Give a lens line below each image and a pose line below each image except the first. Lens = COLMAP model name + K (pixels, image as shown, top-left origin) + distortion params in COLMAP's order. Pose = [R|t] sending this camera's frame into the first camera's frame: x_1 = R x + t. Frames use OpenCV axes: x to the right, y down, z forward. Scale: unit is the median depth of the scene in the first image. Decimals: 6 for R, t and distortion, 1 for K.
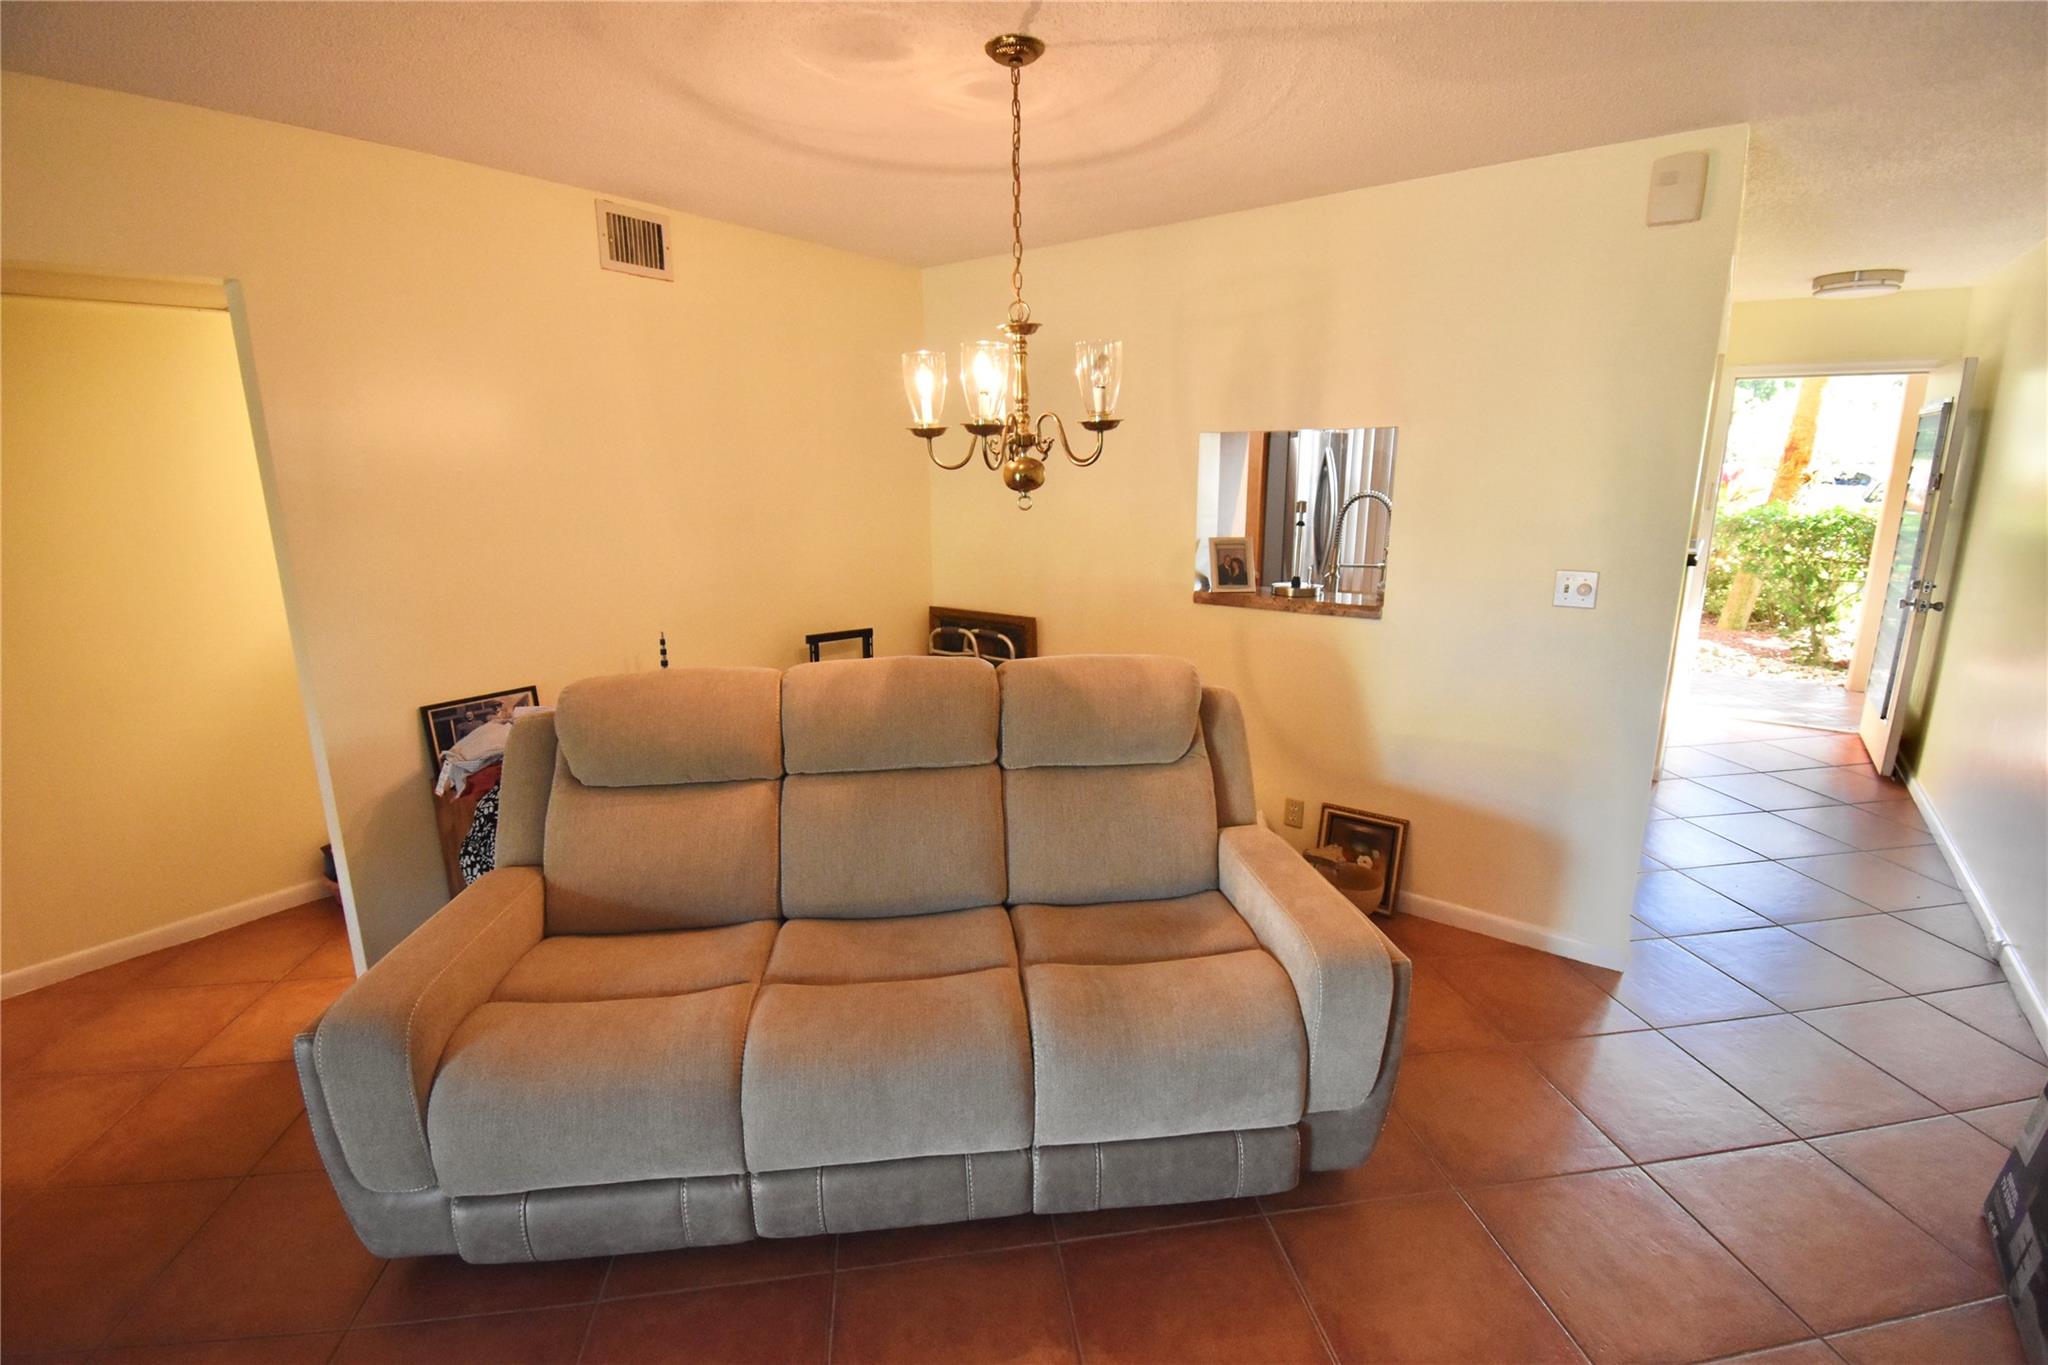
lens RADIAL K [[908.9, 0, 1037.6], [0, 908.9, 684.1], [0, 0, 1]] dist [0.018146, -0.025785]
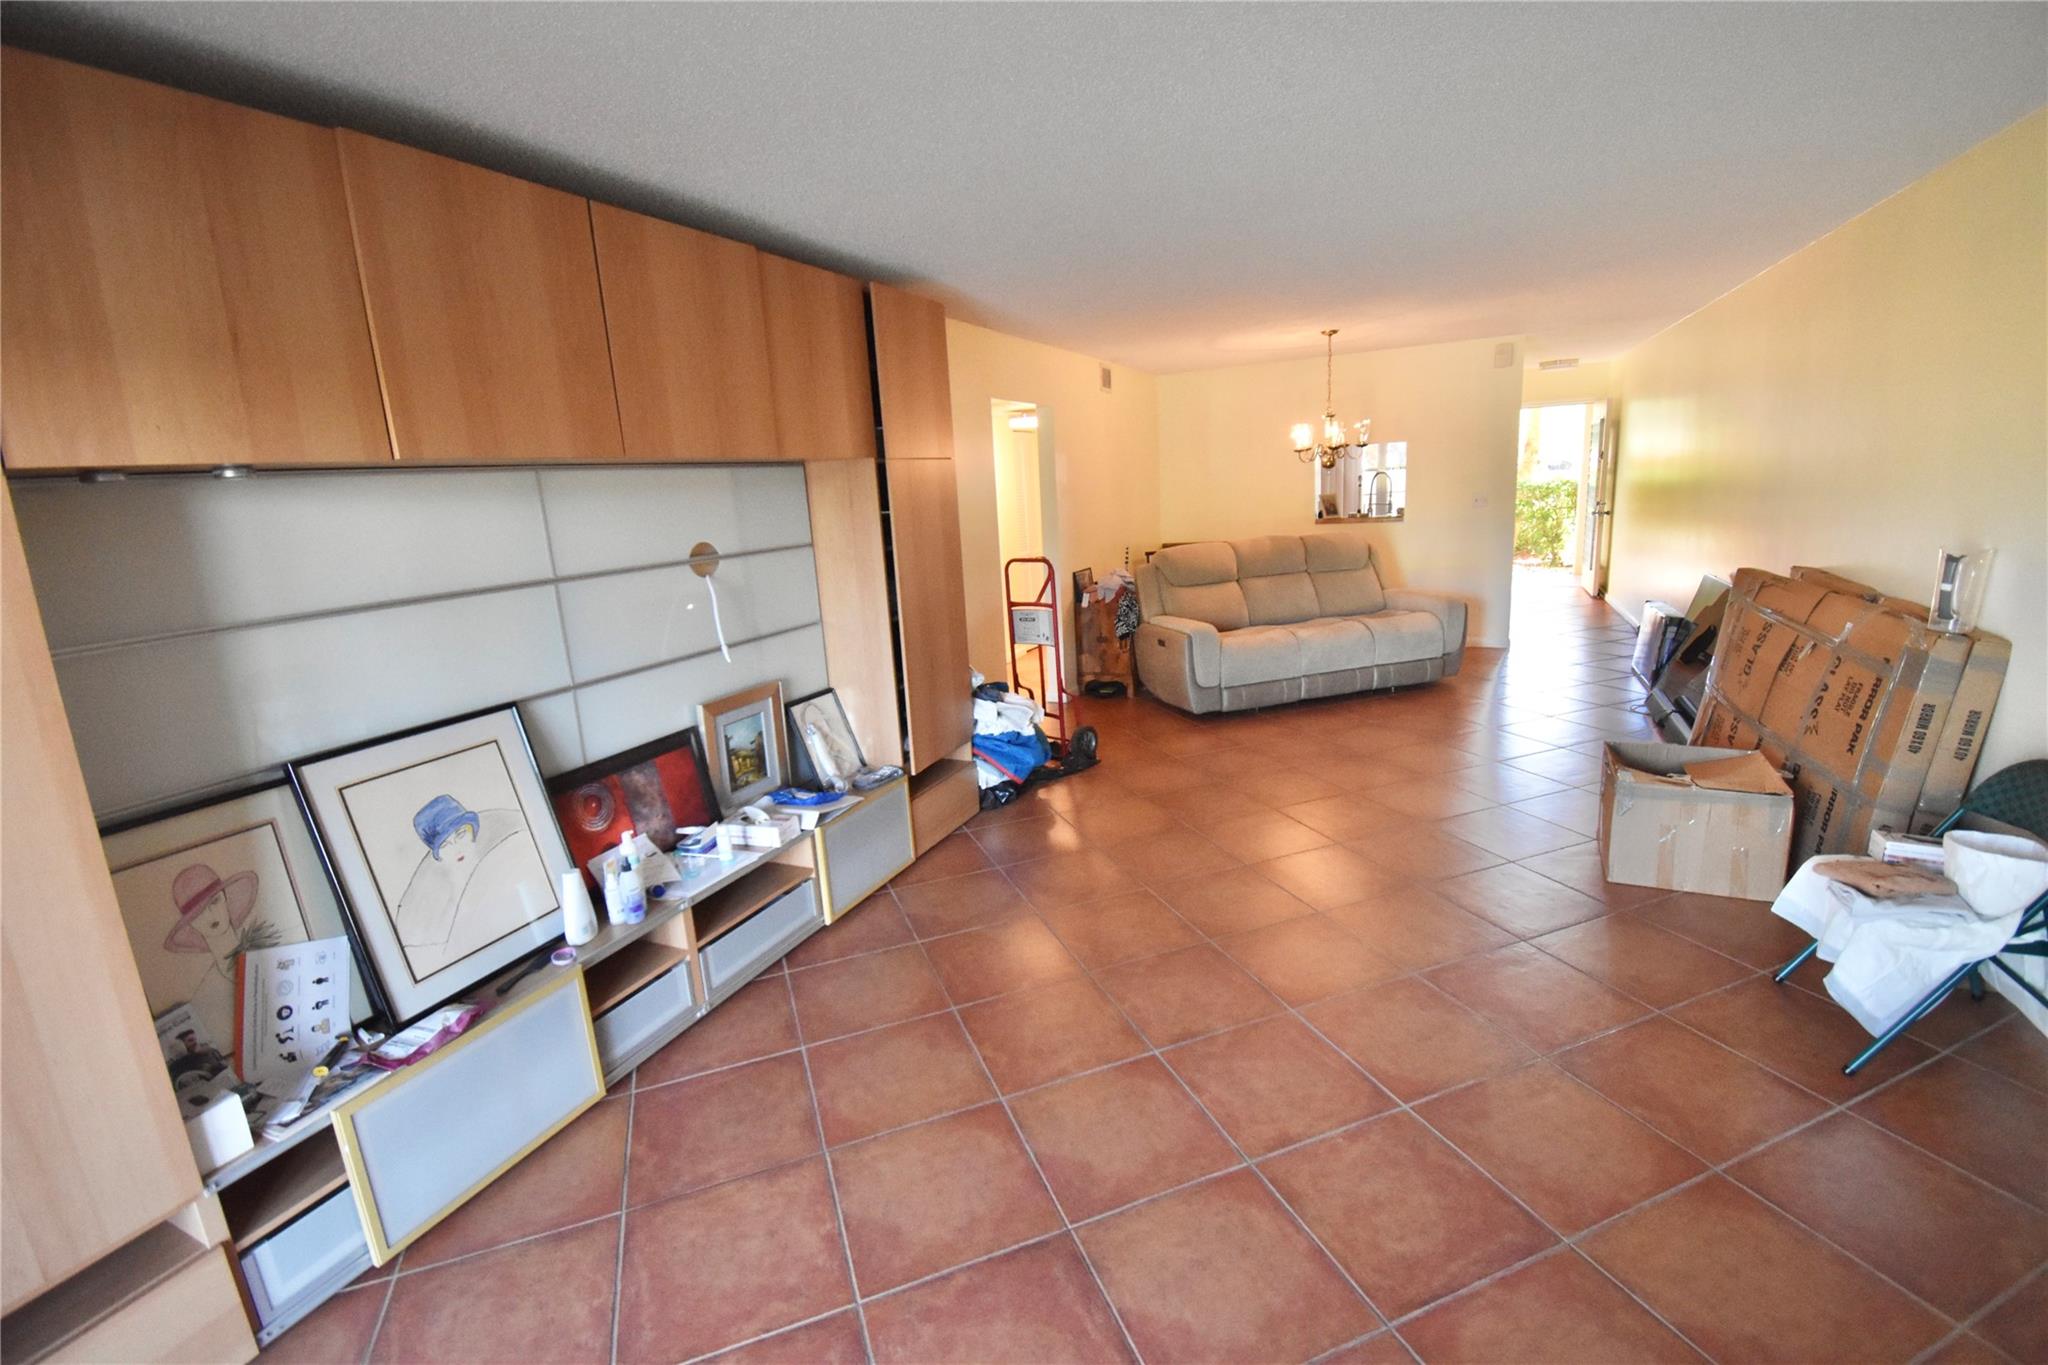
lens RADIAL K [[908.9, 0, 1037.6], [0, 908.9, 684.1], [0, 0, 1]] dist [0.018146, -0.025785]
pose [[0.975849, -0.095882, 0.196278, -0.781148], [0.101462, 0.994667, -0.018547, 0.219890], [-0.193452, 0.038014, 0.980373, -0.839492]]
